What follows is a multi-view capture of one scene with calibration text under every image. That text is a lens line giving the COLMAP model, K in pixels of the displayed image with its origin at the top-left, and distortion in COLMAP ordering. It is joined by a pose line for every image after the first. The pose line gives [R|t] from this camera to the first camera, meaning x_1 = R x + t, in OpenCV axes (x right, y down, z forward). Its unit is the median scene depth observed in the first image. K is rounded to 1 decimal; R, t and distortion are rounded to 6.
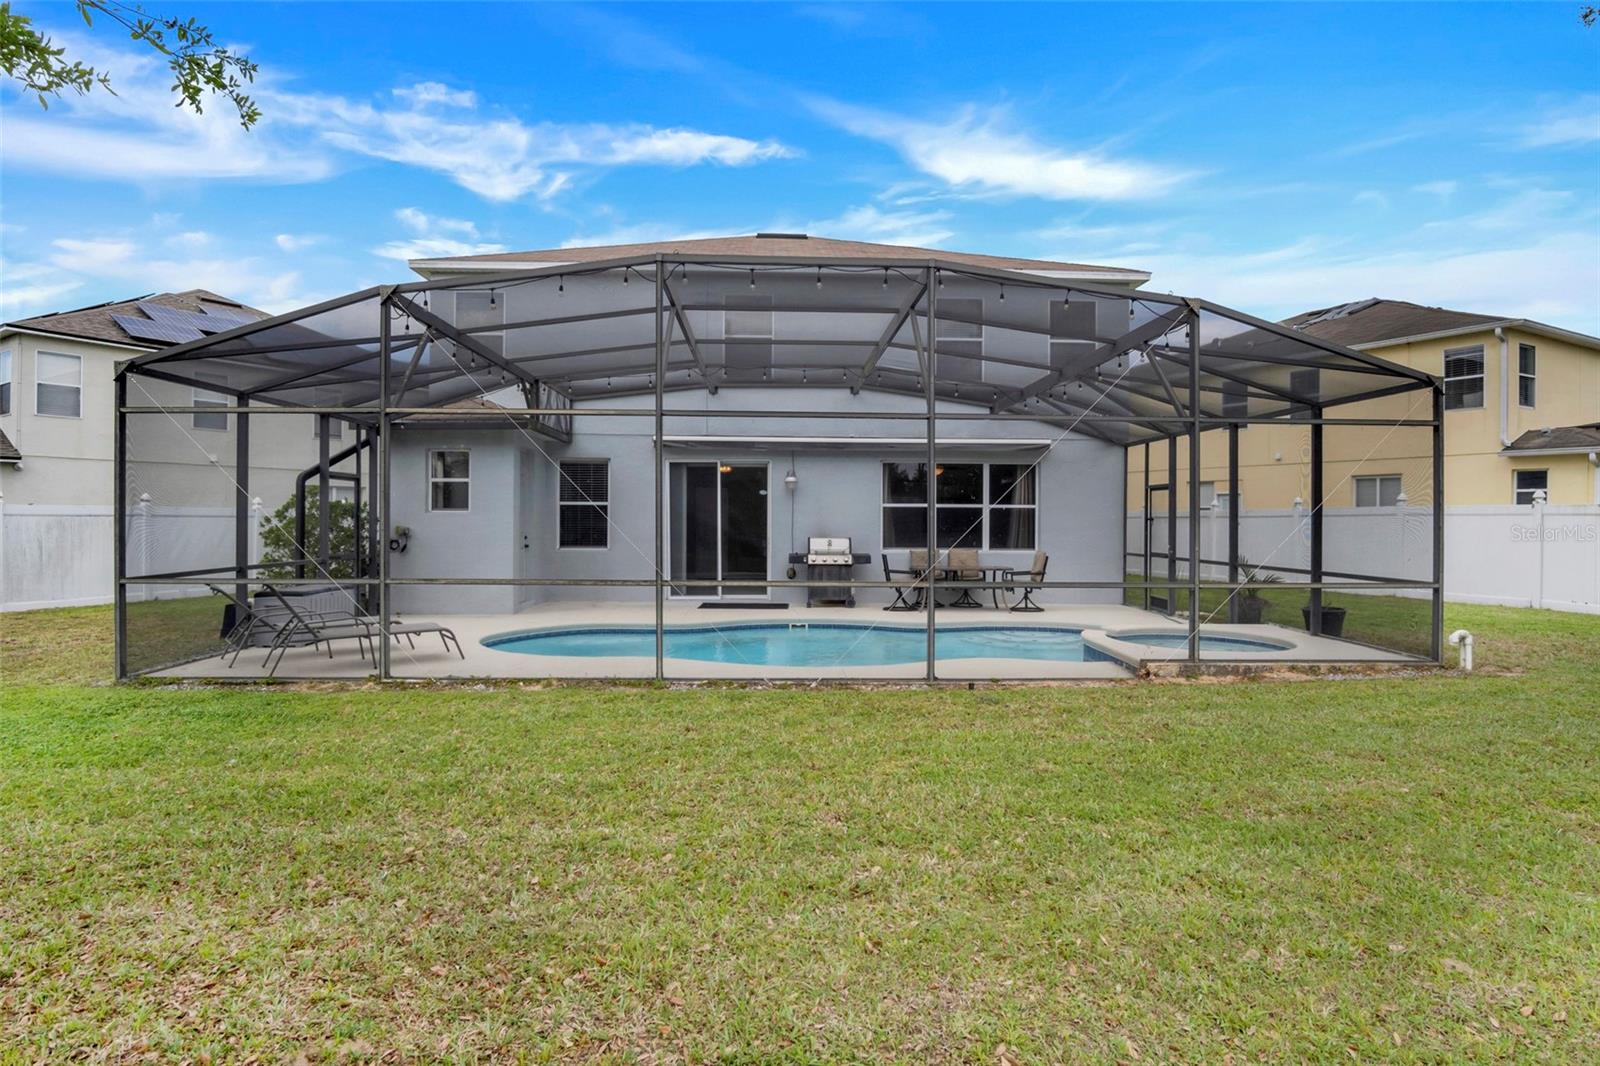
lens RADIAL K [[863.4, 0, 797.2], [0, 863.4, 521.8], [0, 0, 1]] dist [-0.028069, 0.000198]
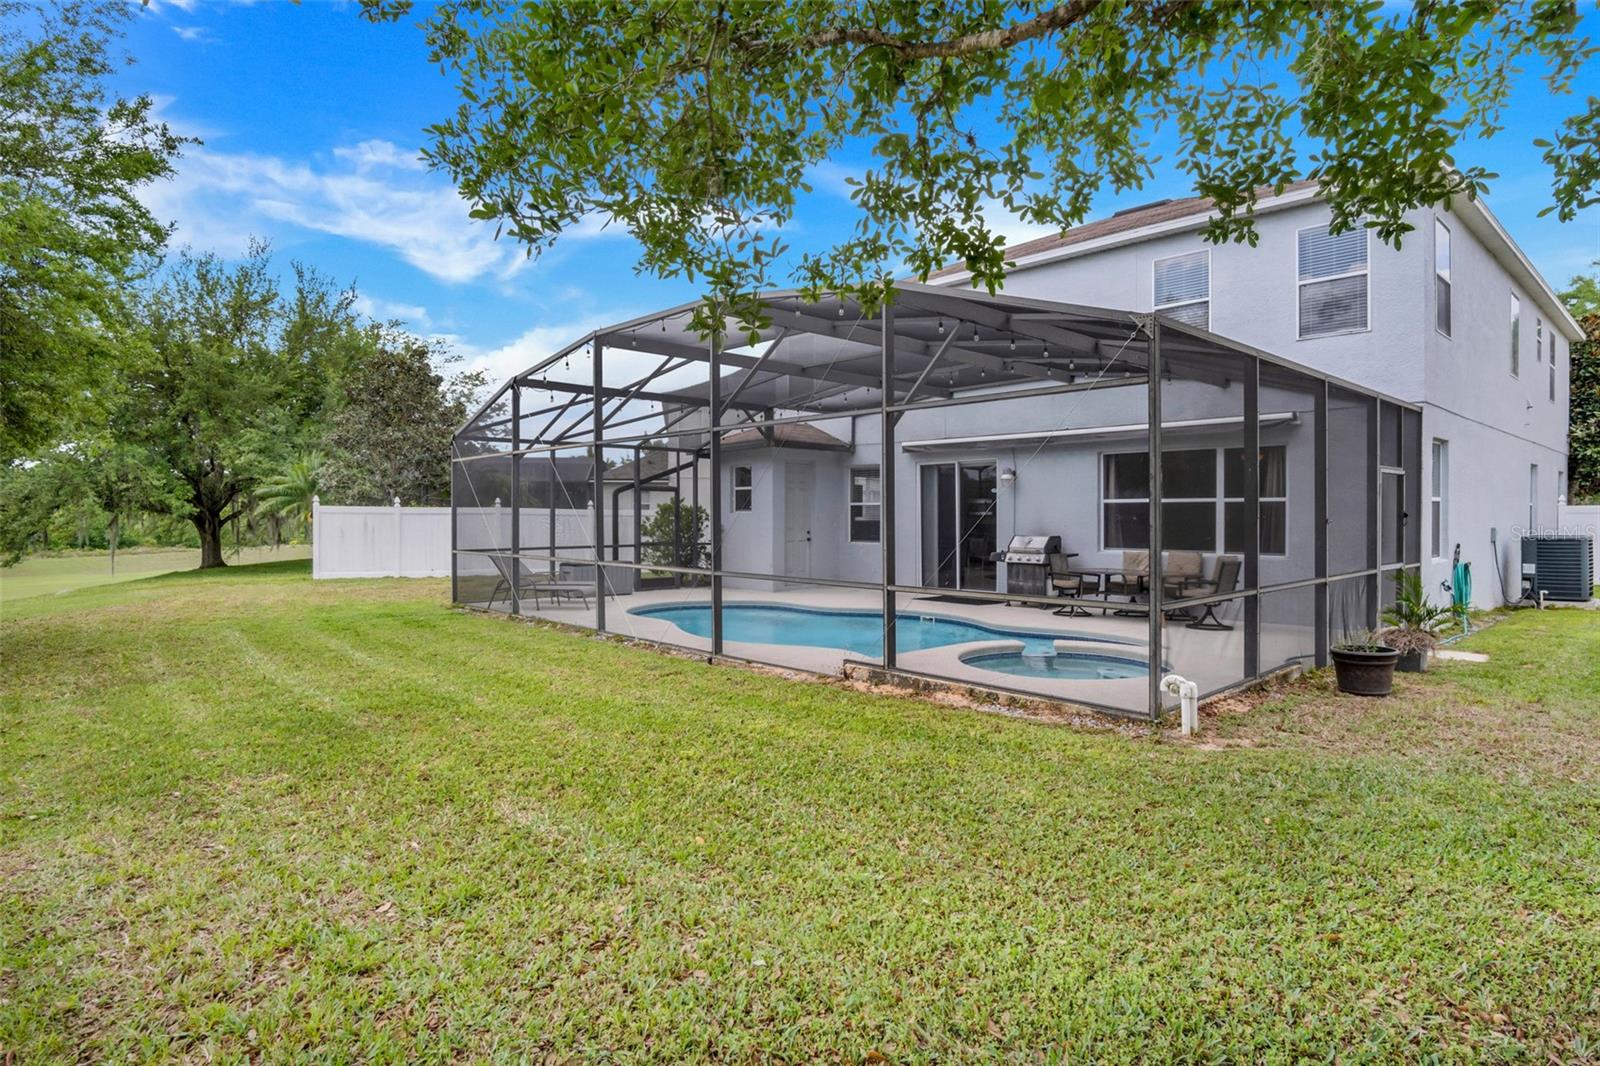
lens RADIAL K [[863.4, 0, 797.2], [0, 863.4, 521.8], [0, 0, 1]] dist [-0.028069, 0.000198]
pose [[0.652041, 0.000157, -0.758184, 0.577023], [0.000299, 1.000000, 0.000464, 0.002209], [0.758184, -0.000529, 0.652041, 0.167420]]
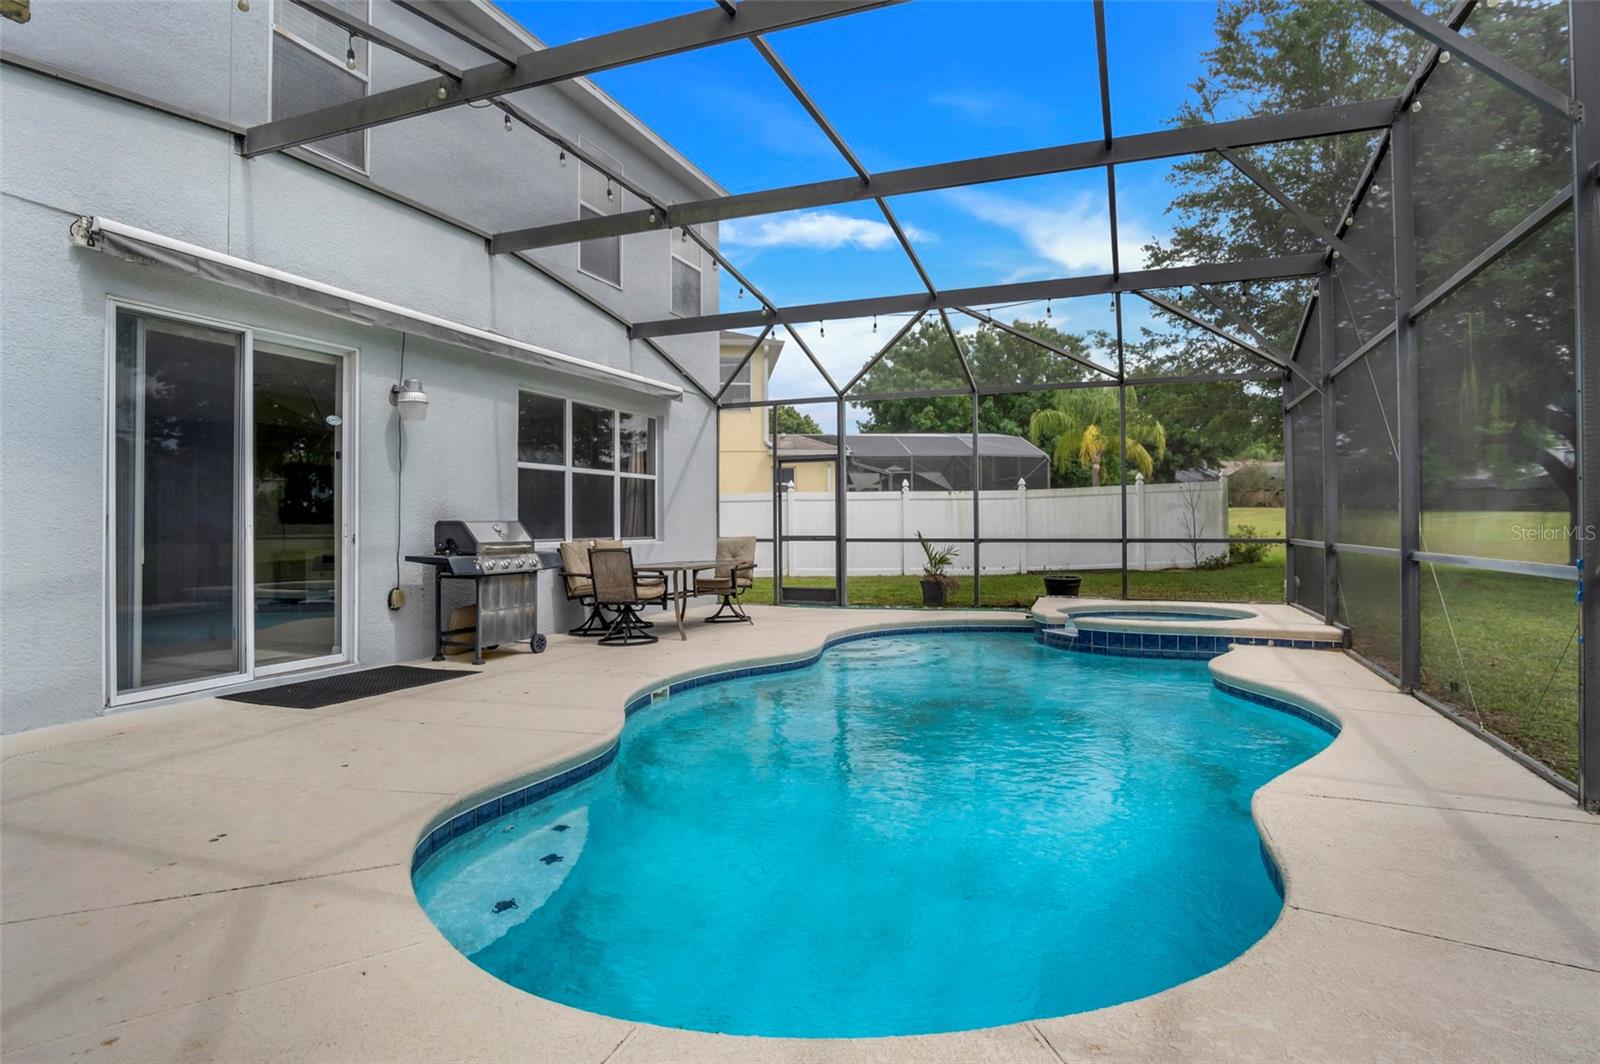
lens RADIAL K [[863.4, 0, 797.2], [0, 863.4, 520.8], [0, 0, 1]] dist [-0.028069, 0.000198]
pose [[0.387098, -0.004626, 0.922027, -0.352430], [0.004261, 0.999986, 0.003228, 0.017089], [-0.922029, 0.002679, 0.387112, 0.614324]]
